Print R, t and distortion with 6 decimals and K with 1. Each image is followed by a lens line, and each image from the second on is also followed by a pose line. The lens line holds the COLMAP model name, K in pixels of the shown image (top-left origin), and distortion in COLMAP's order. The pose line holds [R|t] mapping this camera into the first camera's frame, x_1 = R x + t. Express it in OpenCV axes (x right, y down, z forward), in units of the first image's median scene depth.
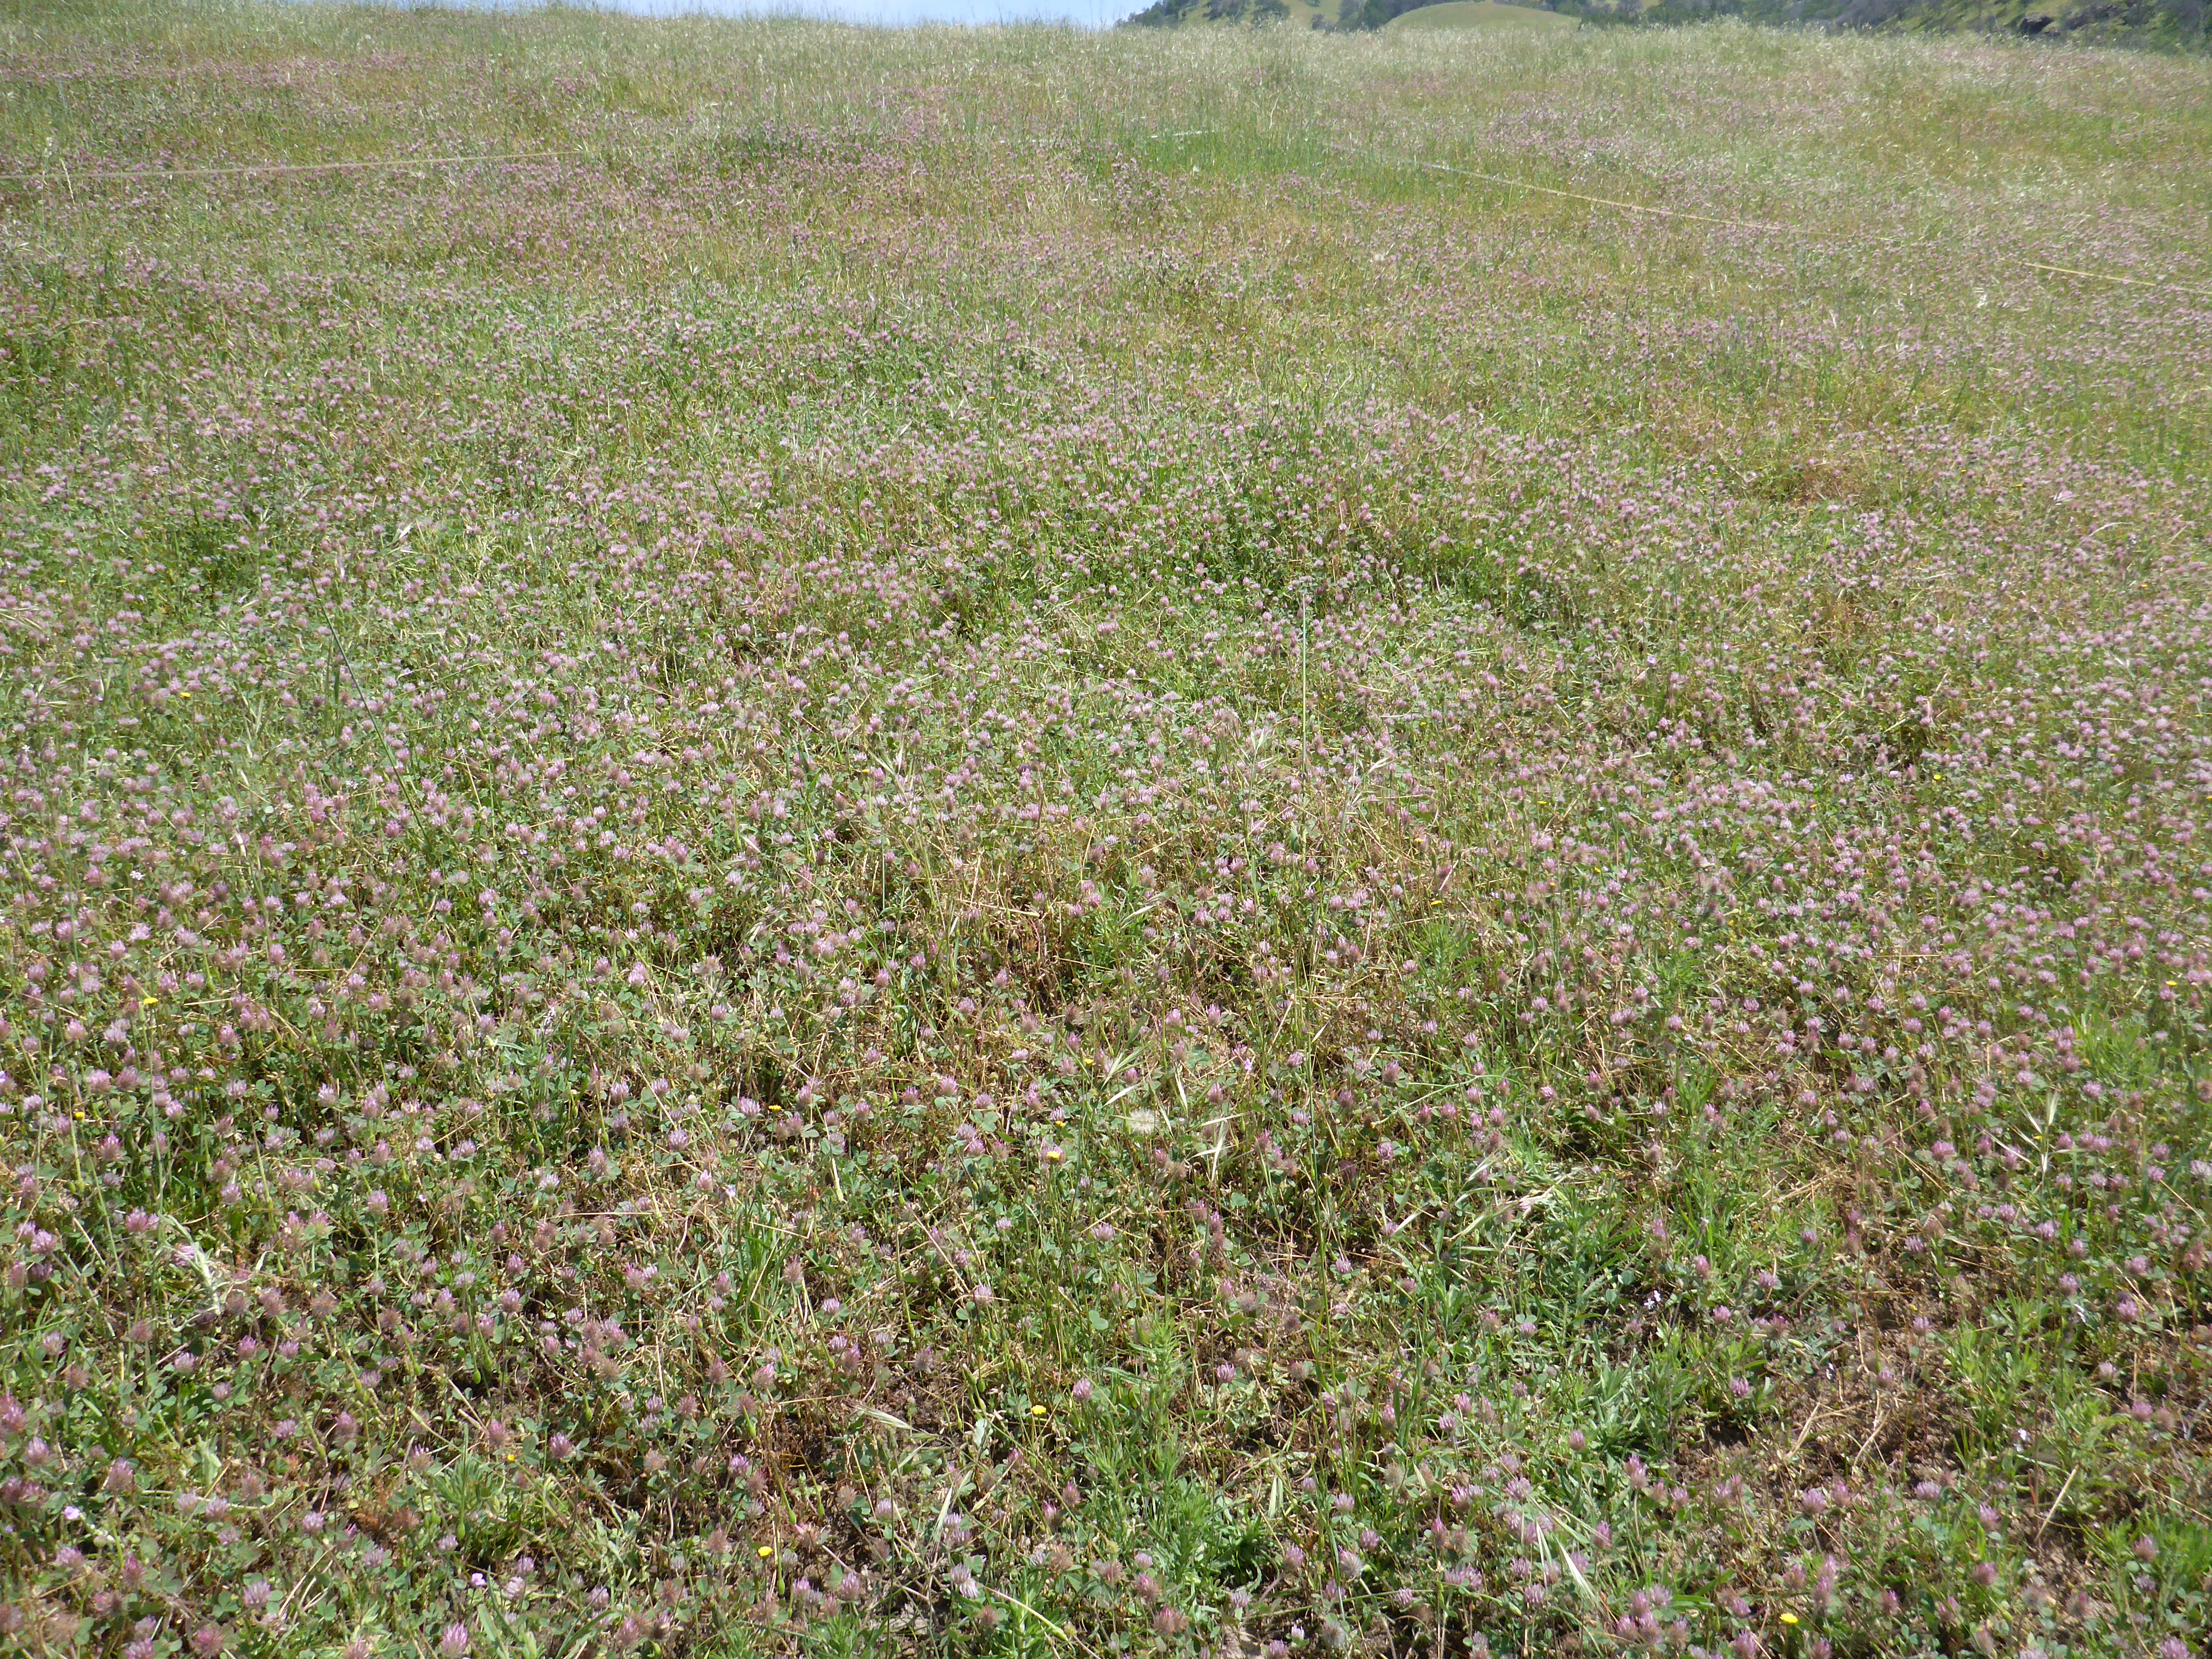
lens RADIAL K [[1873.7, 0, 1100.2], [0, 1873.7, 816.6], [0, 0, 1]] dist [-0.034949, 0.005084]
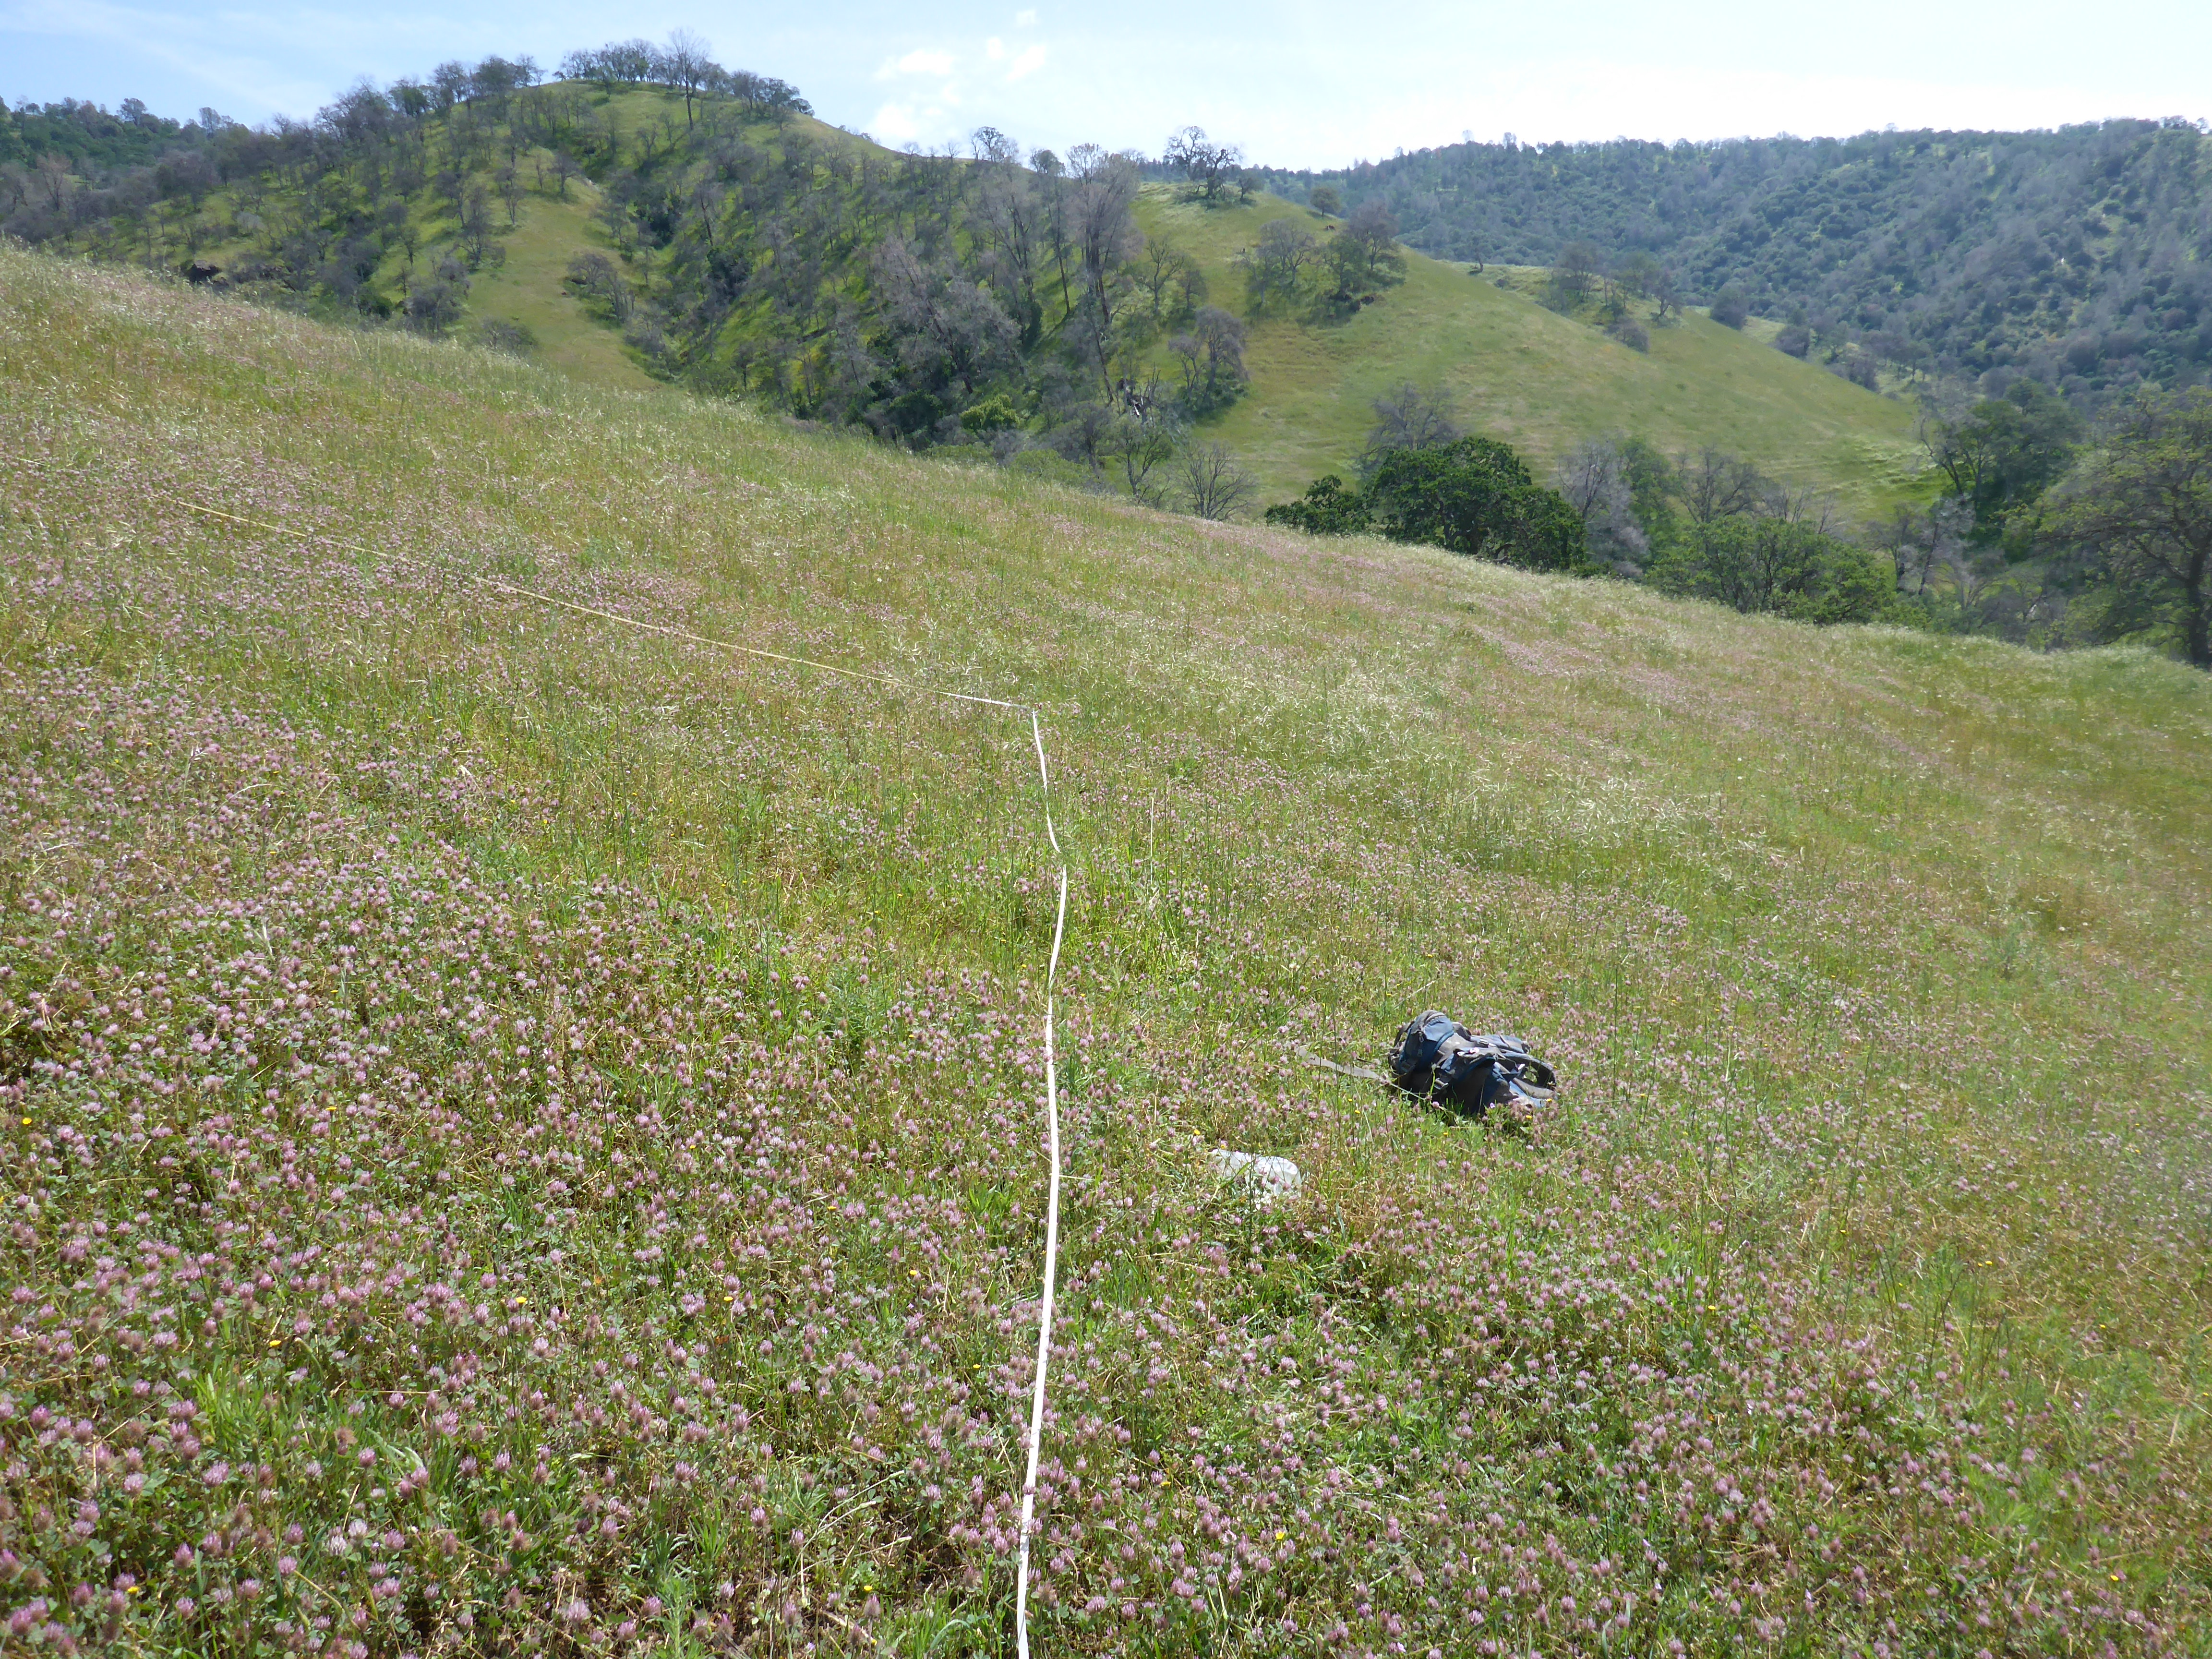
lens RADIAL K [[1873.7, 0, 1106.9], [0, 1873.7, 831.0], [0, 0, 1]] dist [-0.034949, 0.005084]
pose [[0.622569, -0.024471, 0.782182, 0.081931], [0.111787, 0.992042, -0.057939, -0.035066], [-0.774539, 0.123509, 0.620350, 0.069509]]
